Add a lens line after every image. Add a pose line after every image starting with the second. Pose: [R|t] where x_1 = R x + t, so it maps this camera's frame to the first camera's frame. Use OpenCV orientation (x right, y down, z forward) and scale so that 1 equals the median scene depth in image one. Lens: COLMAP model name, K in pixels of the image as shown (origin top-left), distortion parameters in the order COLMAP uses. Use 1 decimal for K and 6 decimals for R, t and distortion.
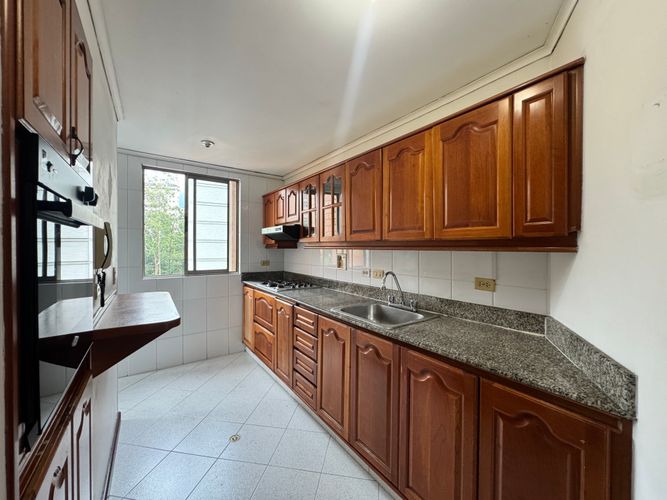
lens RADIAL K [[265.2, 0, 333.2], [0, 265.2, 249.4], [0, 0, 1]] dist [-0.000829, 0.000352]
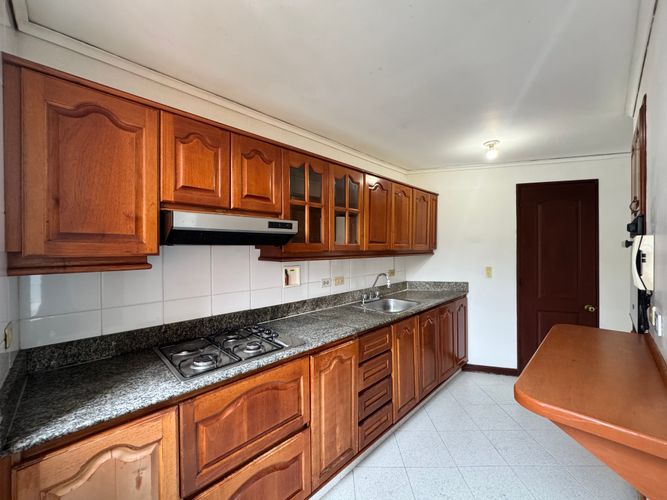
lens RADIAL K [[265.2, 0, 333.2], [0, 265.2, 249.4], [0, 0, 1]] dist [-0.000829, 0.000352]
pose [[-0.162534, -0.003404, 0.986697, -0.809554], [0.009629, 0.999941, 0.005036, -0.034728], [-0.986656, 0.010319, -0.162492, 1.119707]]
